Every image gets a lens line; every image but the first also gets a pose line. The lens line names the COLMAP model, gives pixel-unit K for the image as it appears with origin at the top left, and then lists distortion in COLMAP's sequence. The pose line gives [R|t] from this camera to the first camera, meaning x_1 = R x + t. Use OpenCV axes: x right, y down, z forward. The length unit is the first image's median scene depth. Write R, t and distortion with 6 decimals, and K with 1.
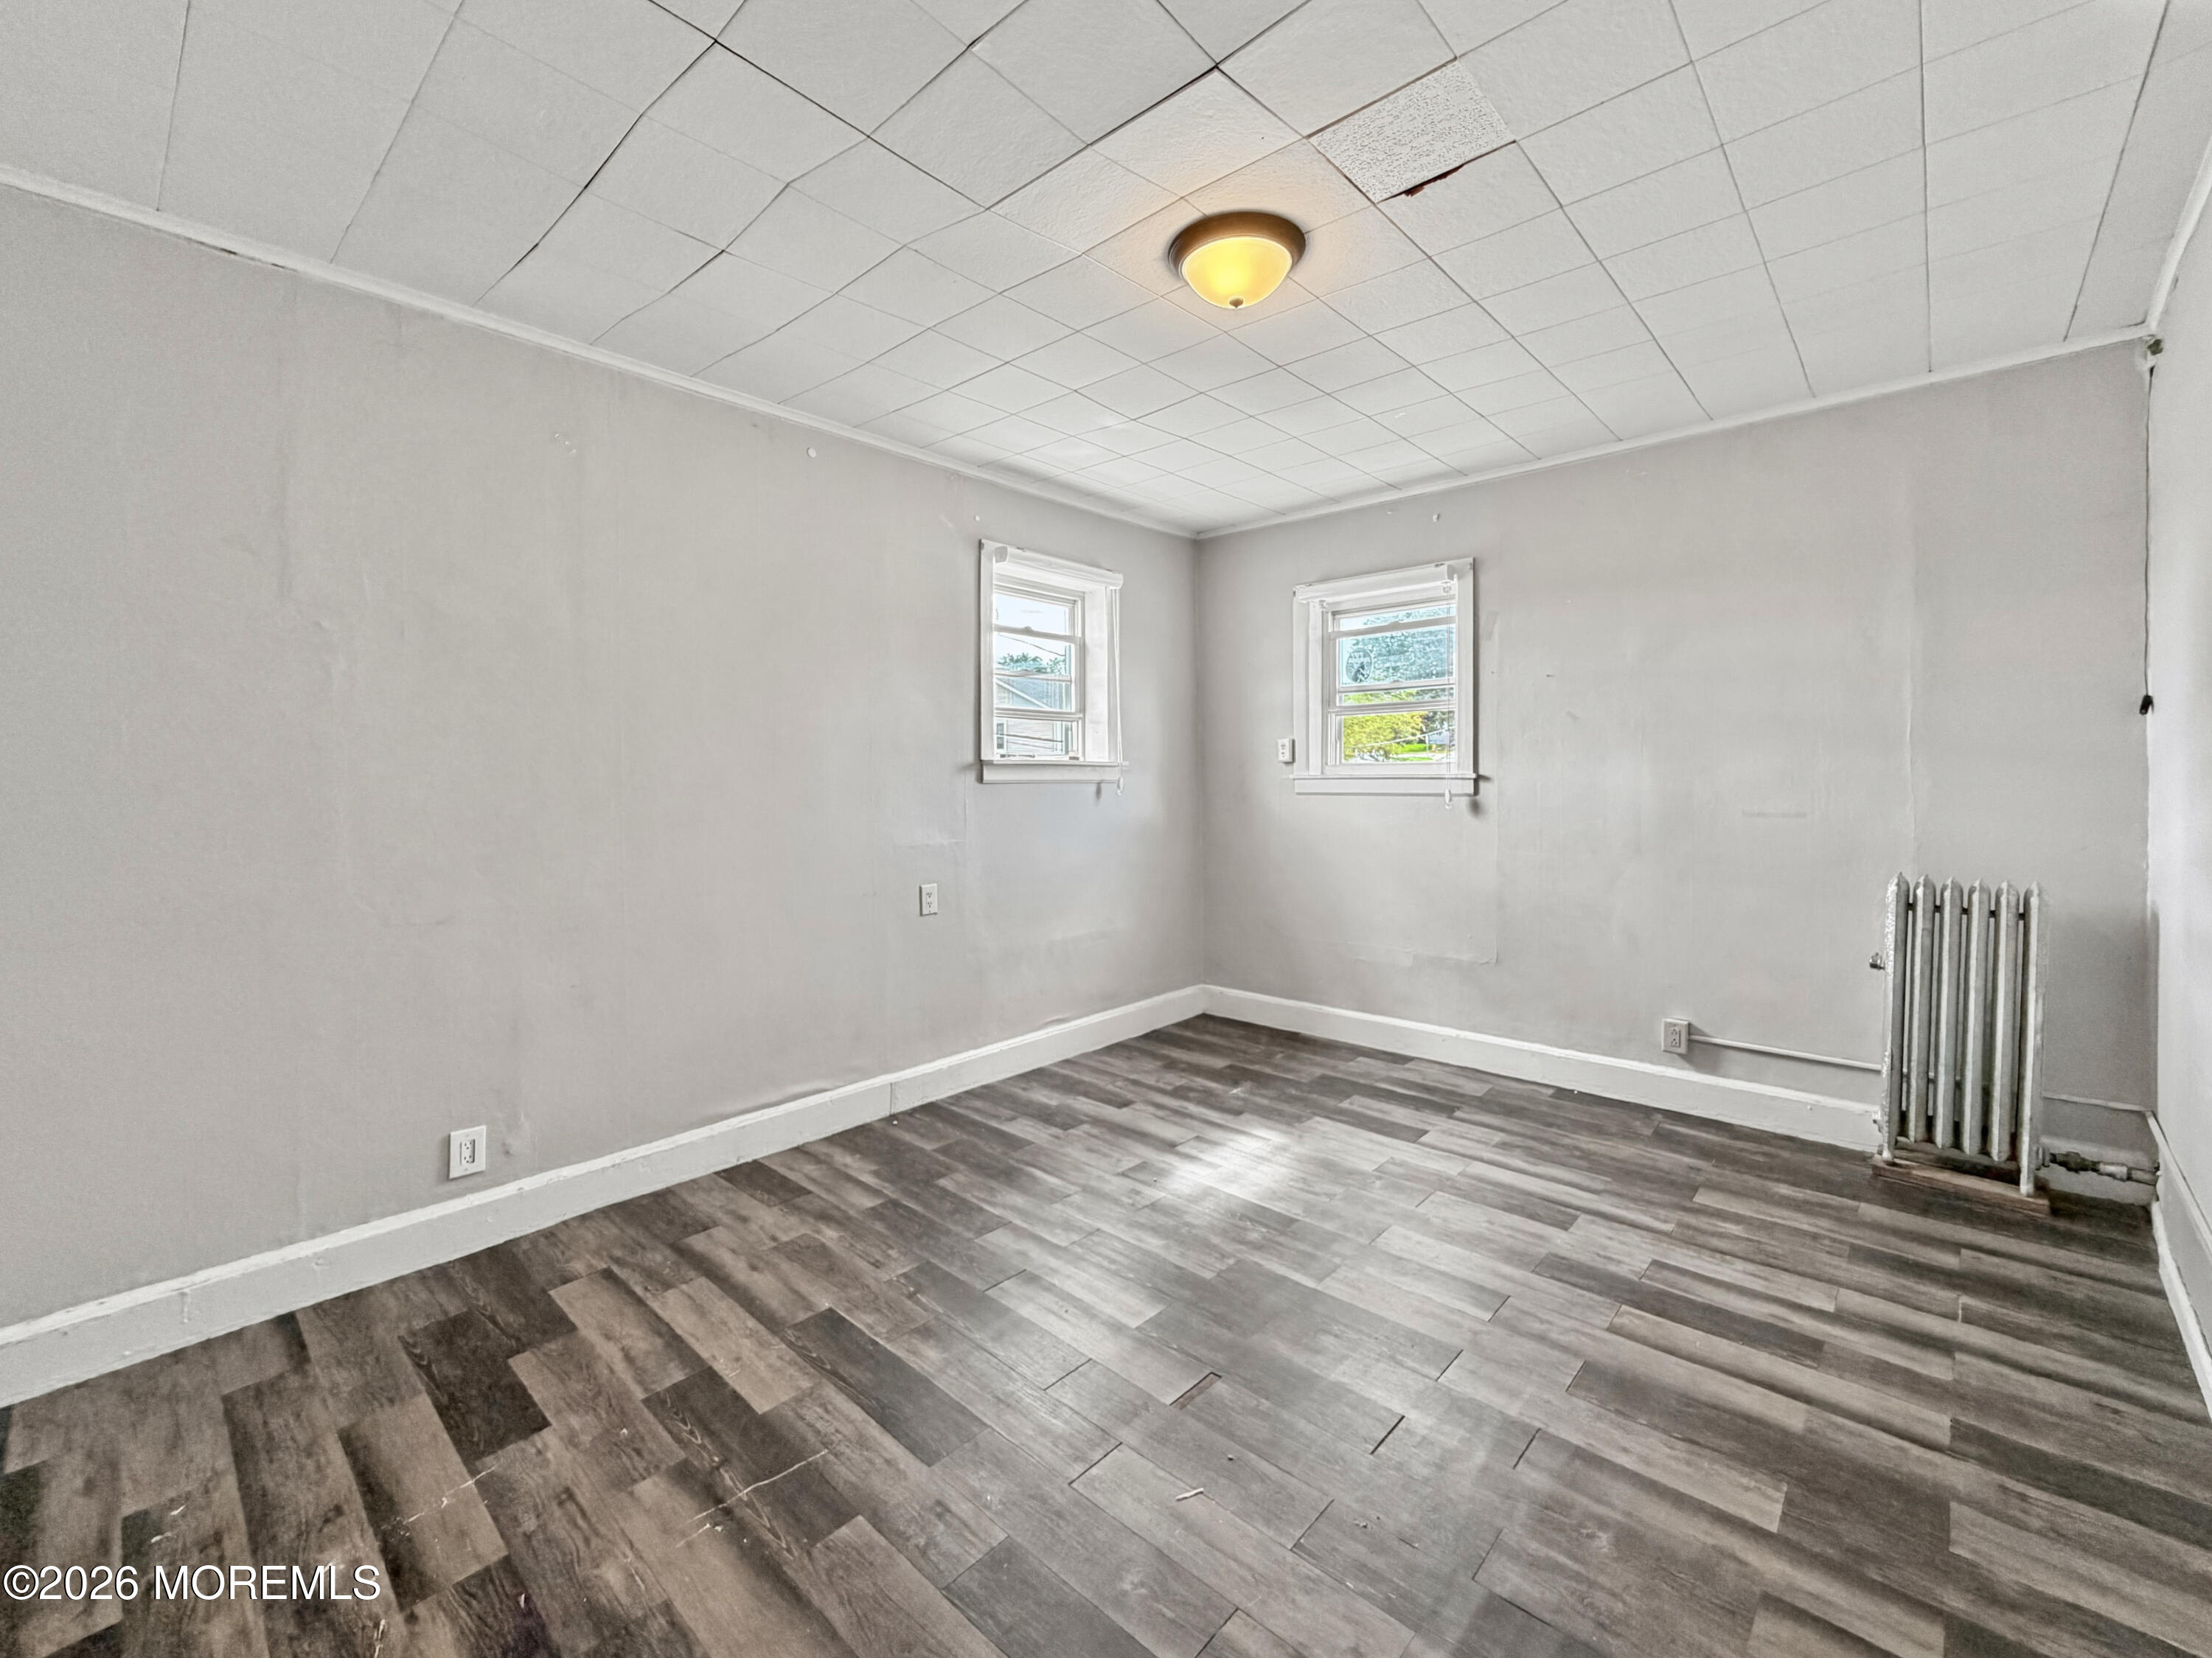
lens RADIAL K [[892.1, 0, 1099.0], [0, 892.1, 798.4], [0, 0, 1]] dist [-0.000400, -0.000061]
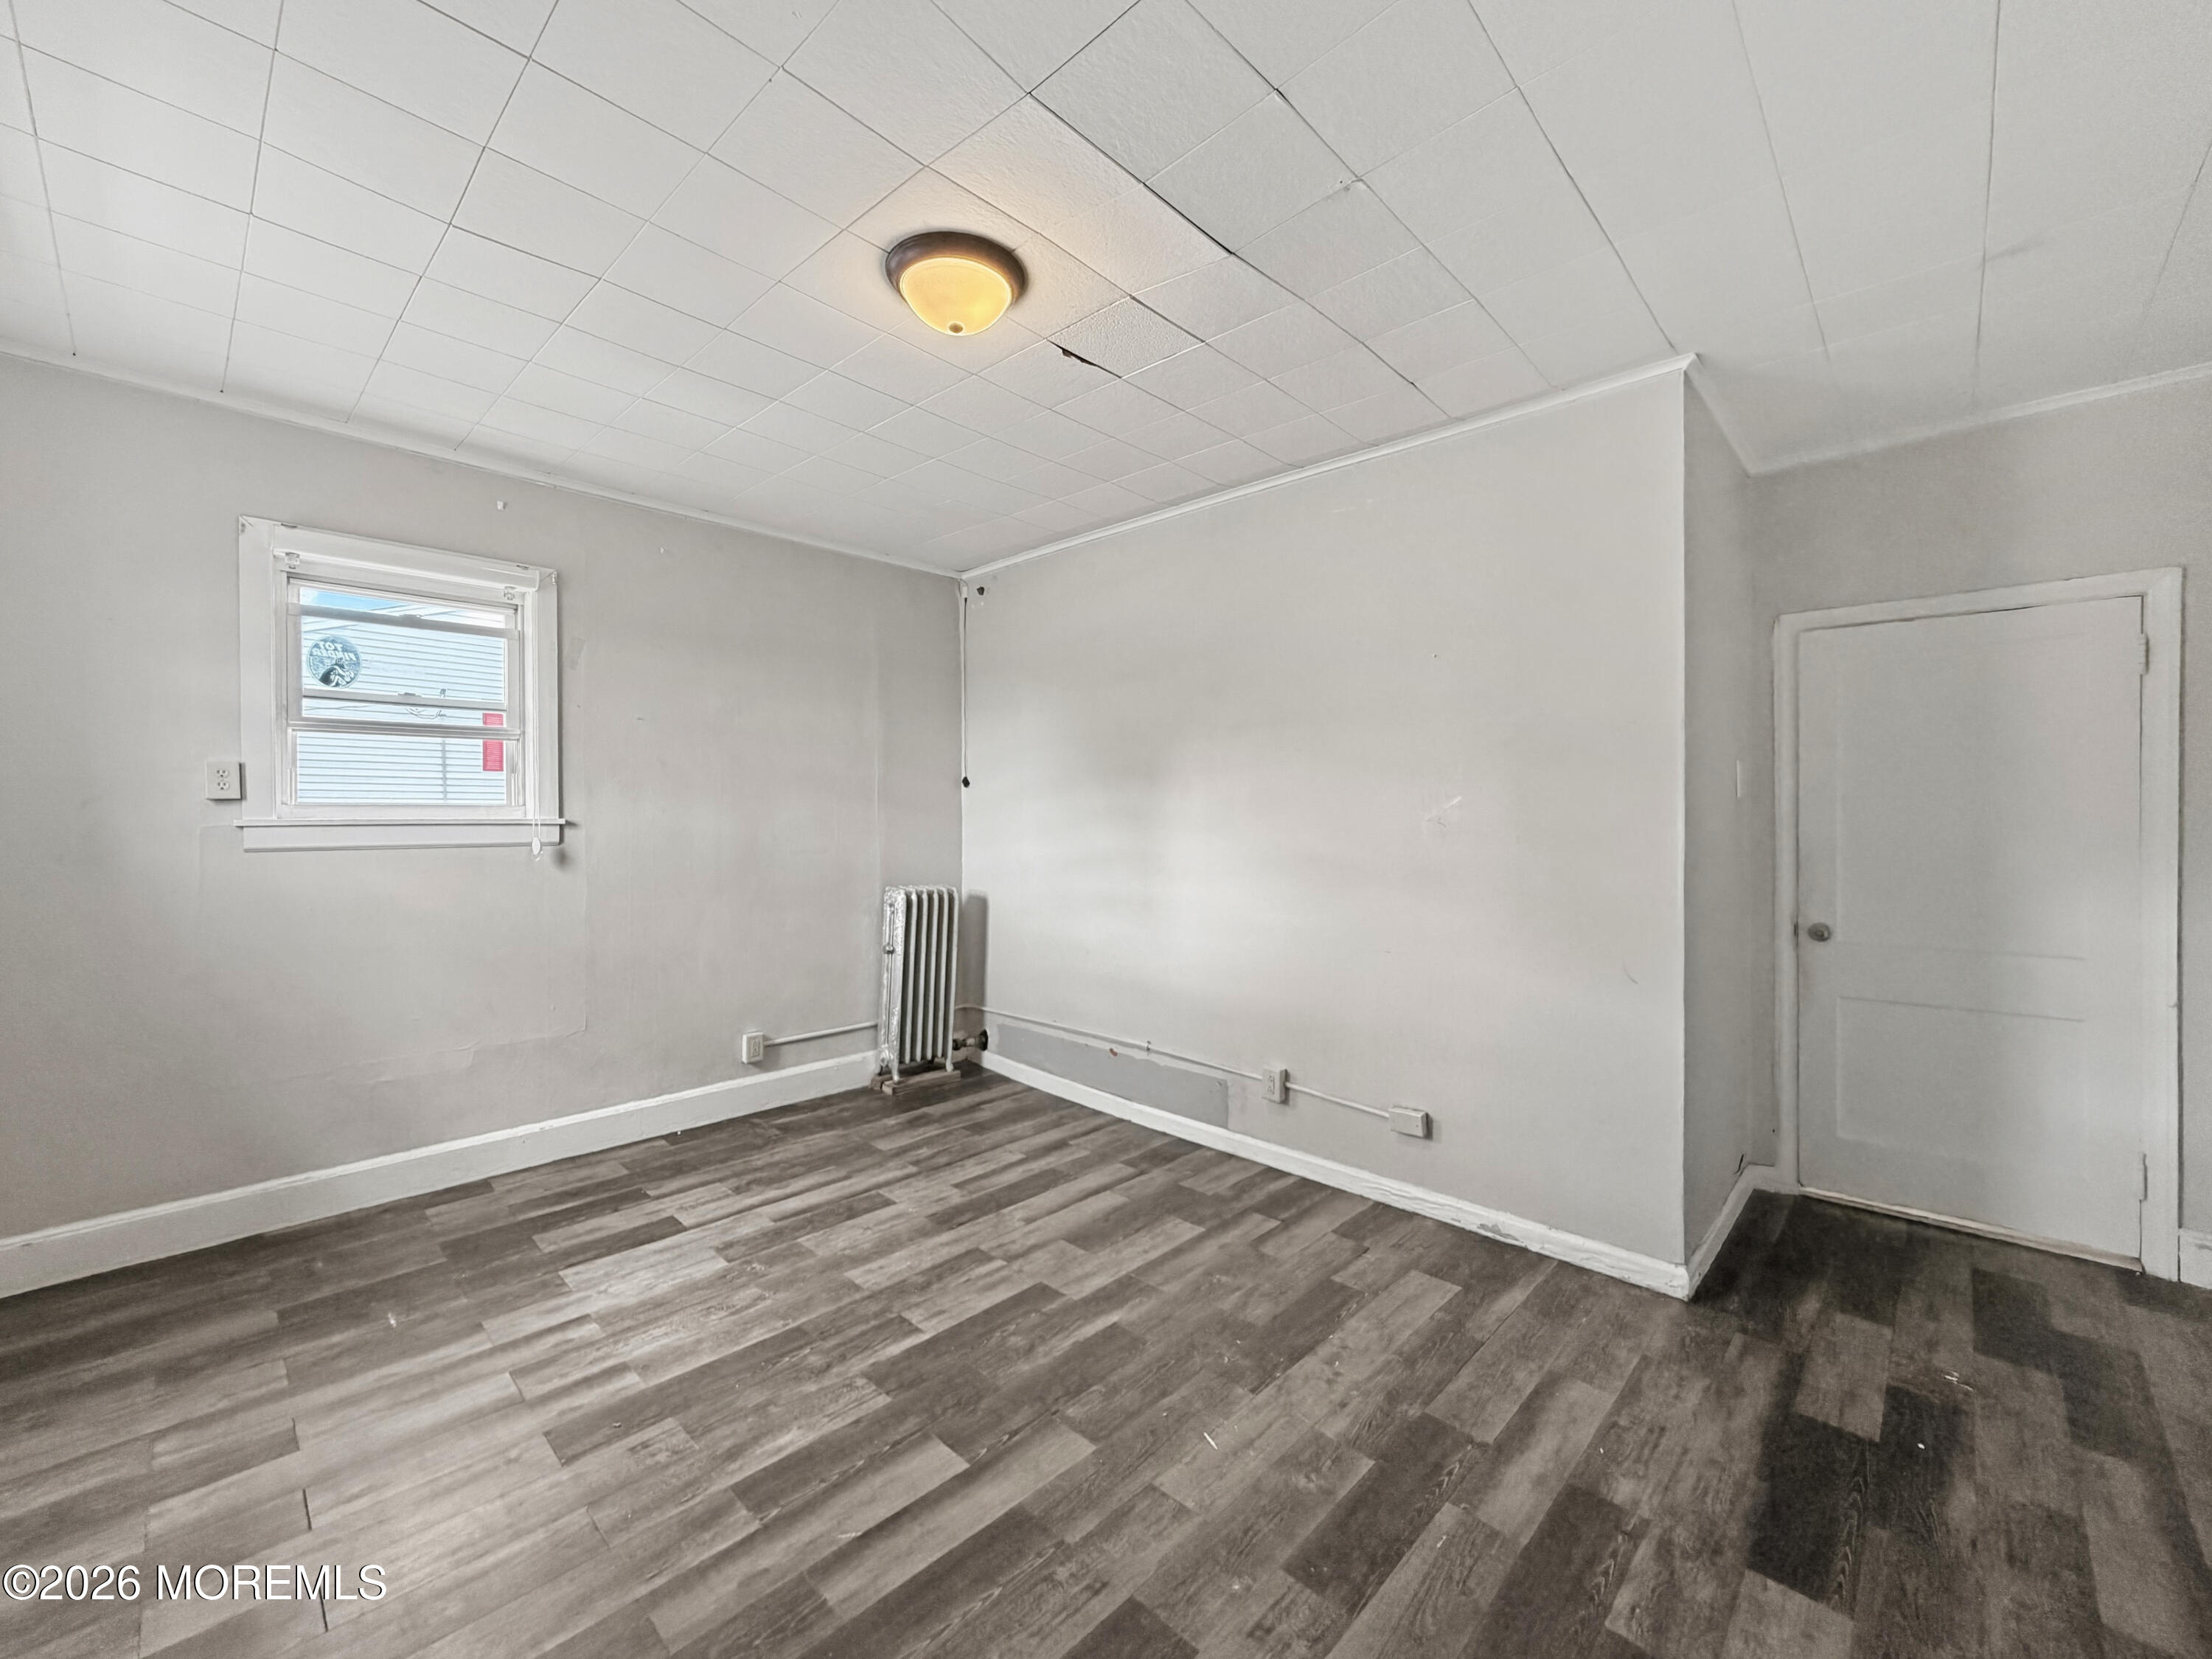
lens RADIAL K [[885.0, 0, 1114.2], [0, 885.0, 826.6], [0, 0, 1]] dist [-0.000233, -0.000082]
pose [[0.039058, -0.005325, 0.999223, -0.520095], [0.025494, 0.999666, 0.004331, -0.012365], [-0.998912, 0.025305, 0.039181, 0.528108]]
